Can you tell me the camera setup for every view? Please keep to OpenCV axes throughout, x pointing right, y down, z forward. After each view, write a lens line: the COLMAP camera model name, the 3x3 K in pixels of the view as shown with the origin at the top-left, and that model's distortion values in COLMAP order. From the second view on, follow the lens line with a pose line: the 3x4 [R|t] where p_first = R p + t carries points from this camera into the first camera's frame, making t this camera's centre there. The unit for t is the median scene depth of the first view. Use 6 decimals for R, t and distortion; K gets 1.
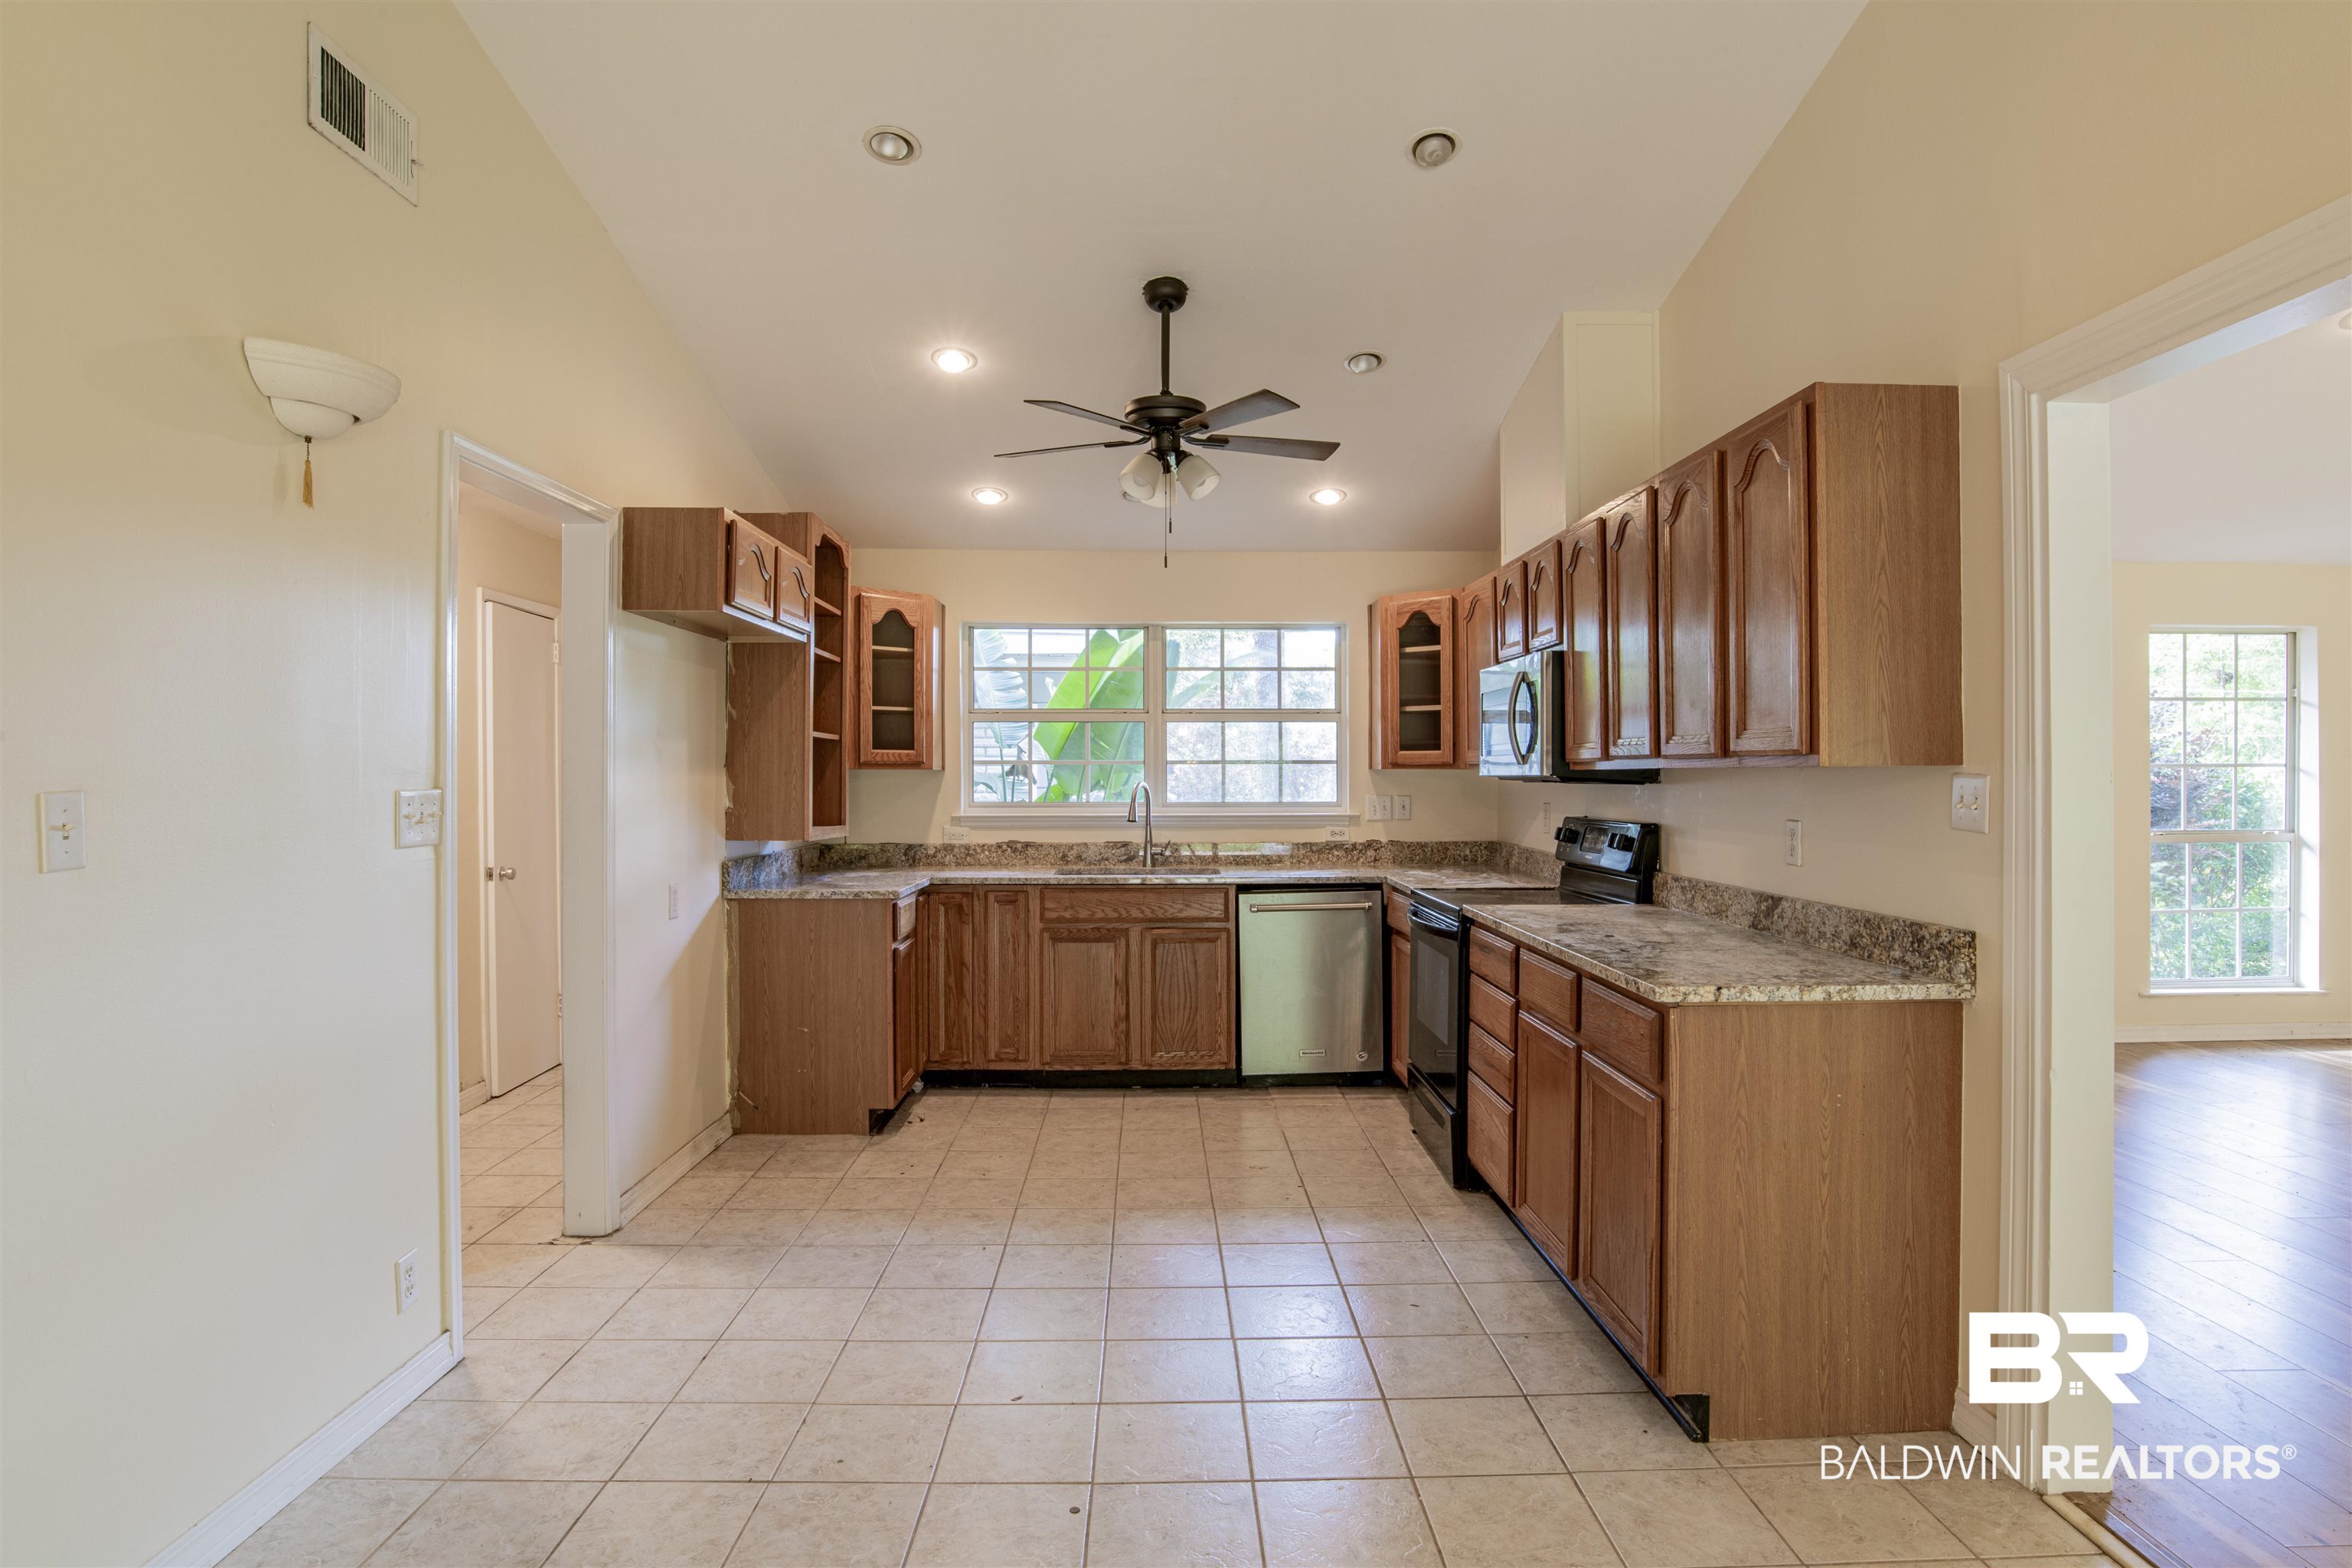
lens RADIAL K [[1319.9, 0, 1176.0], [0, 1319.9, 784.0], [0, 0, 1]] dist [-0.048932, 0.000793]
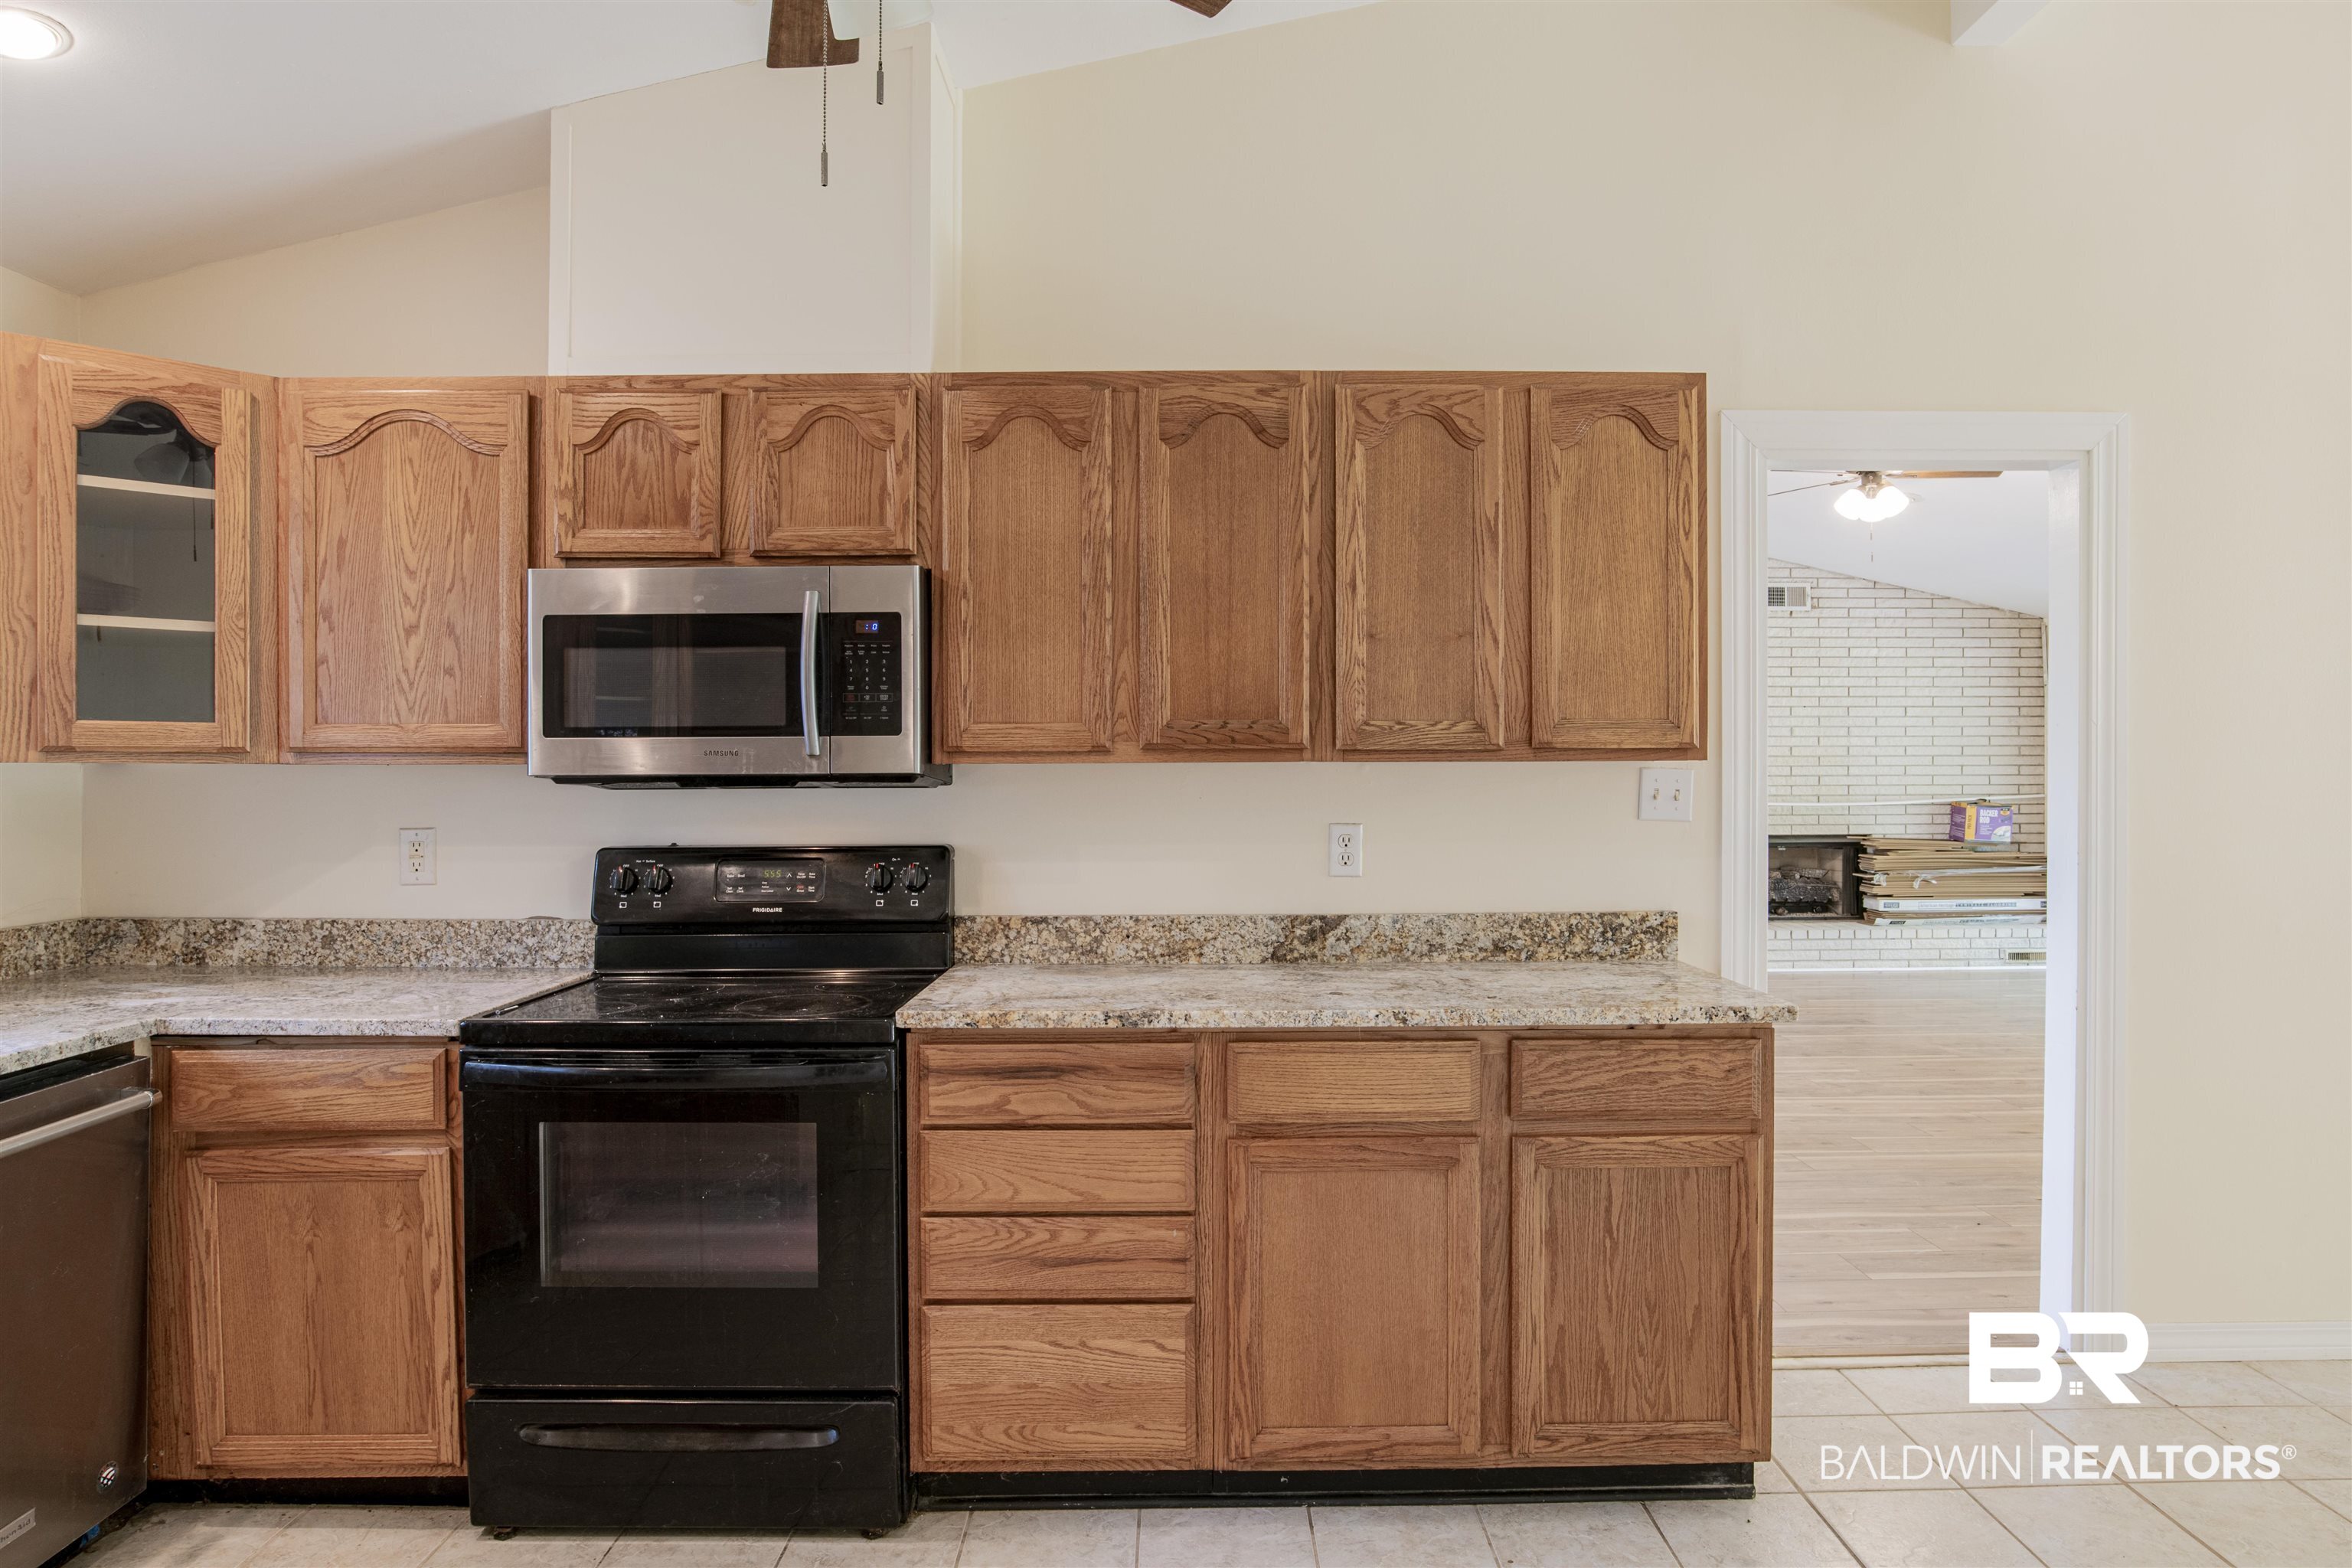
lens RADIAL K [[1427.1, 0, 1176.0], [0, 1427.1, 784.0], [0, 0, 1]] dist [-0.056730, 0.031252]
pose [[-0.000066, -0.006821, 0.999977, -0.282082], [0.011475, 0.999911, 0.006821, -0.003608], [-0.999934, 0.011476, 0.000012, 0.678283]]
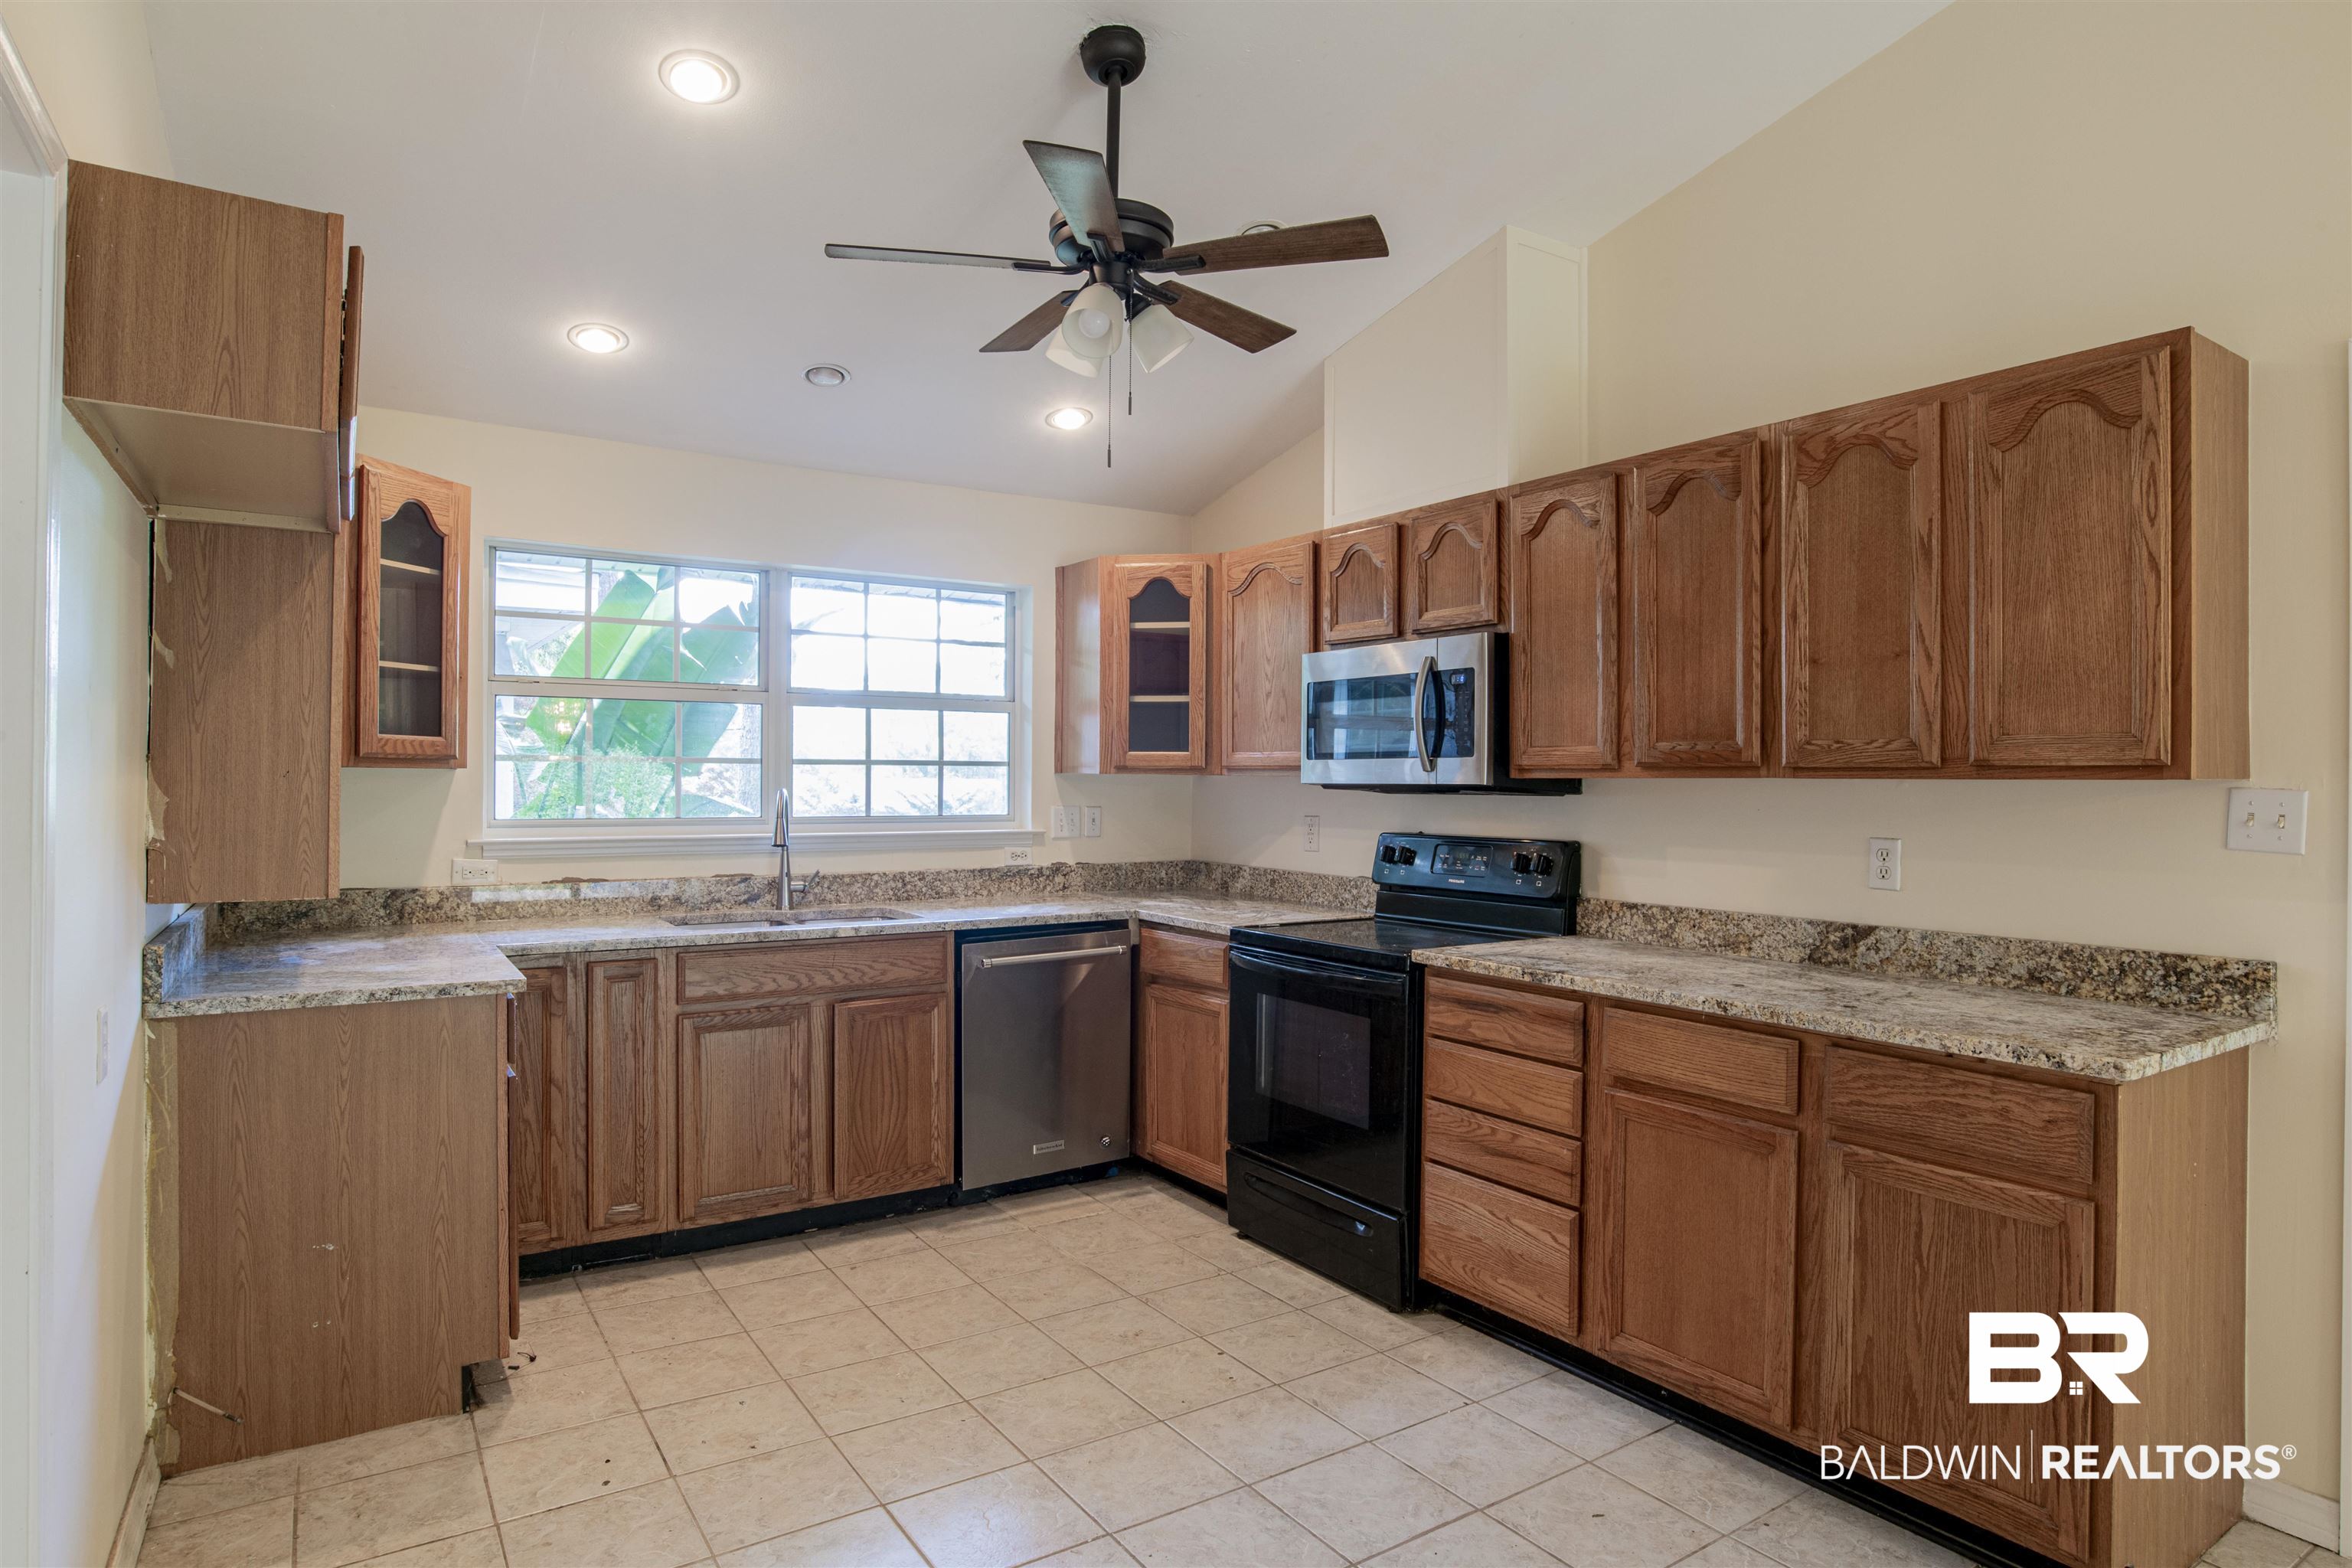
lens RADIAL K [[1336.3, 0, 1207.0], [0, 1336.3, 778.7], [0, 0, 1]] dist [-0.066665, 0.036973]
pose [[0.836273, 0.005984, 0.548281, -0.243107], [-0.002642, 0.999973, -0.006883, -0.003107], [-0.548307, 0.004308, 0.836266, 0.309703]]
